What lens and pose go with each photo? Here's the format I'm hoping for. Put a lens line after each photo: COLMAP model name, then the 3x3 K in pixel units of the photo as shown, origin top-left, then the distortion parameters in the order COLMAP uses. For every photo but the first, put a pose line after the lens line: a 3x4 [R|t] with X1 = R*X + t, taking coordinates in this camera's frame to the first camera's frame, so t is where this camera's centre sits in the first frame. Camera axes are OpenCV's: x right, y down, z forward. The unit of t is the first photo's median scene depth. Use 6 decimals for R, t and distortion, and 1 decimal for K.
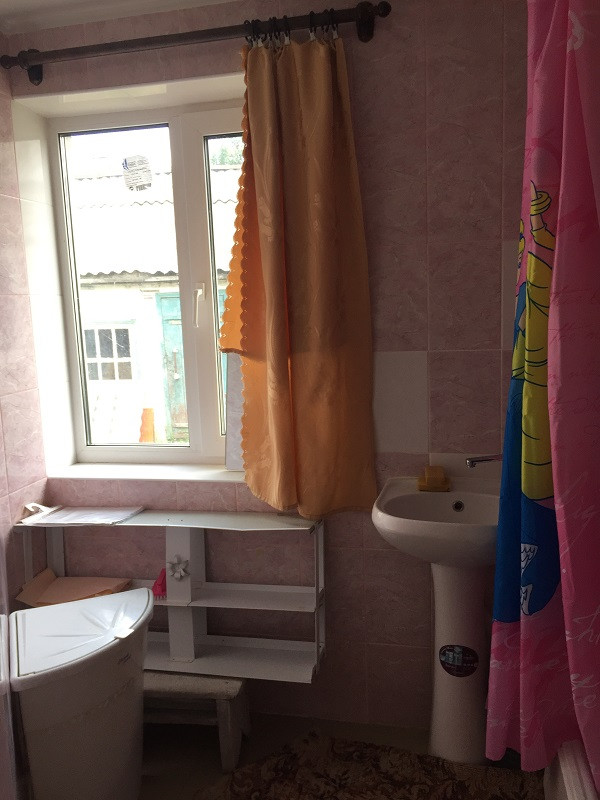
lens RADIAL K [[677.8, 0, 298.9], [0, 677.8, 397.8], [0, 0, 1]] dist [0.077340, -0.096748]
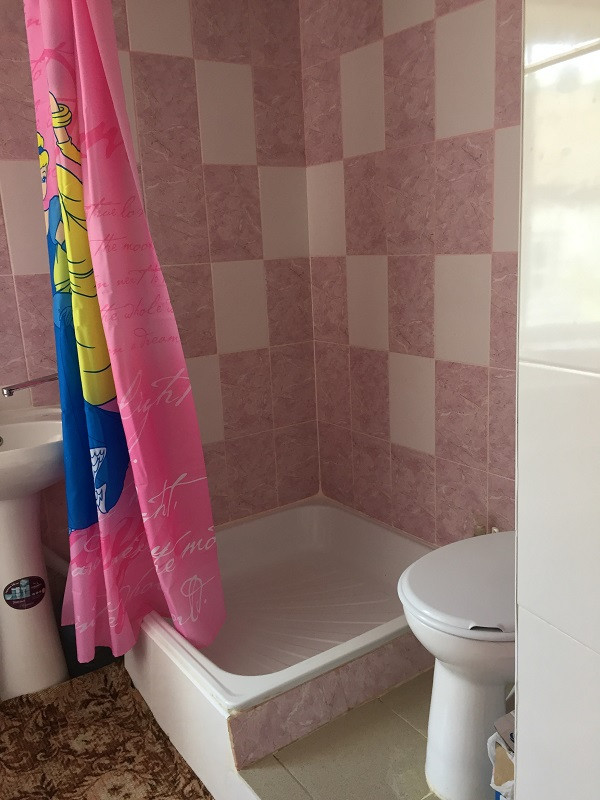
lens RADIAL K [[677.8, 0, 300.1], [0, 677.8, 398.0], [0, 0, 1]] dist [0.077340, -0.096748]
pose [[0.672812, -0.154623, 0.723475, -0.210220], [0.120593, 0.987757, 0.098959, 0.071069], [-0.729919, 0.020665, 0.683221, 0.045153]]
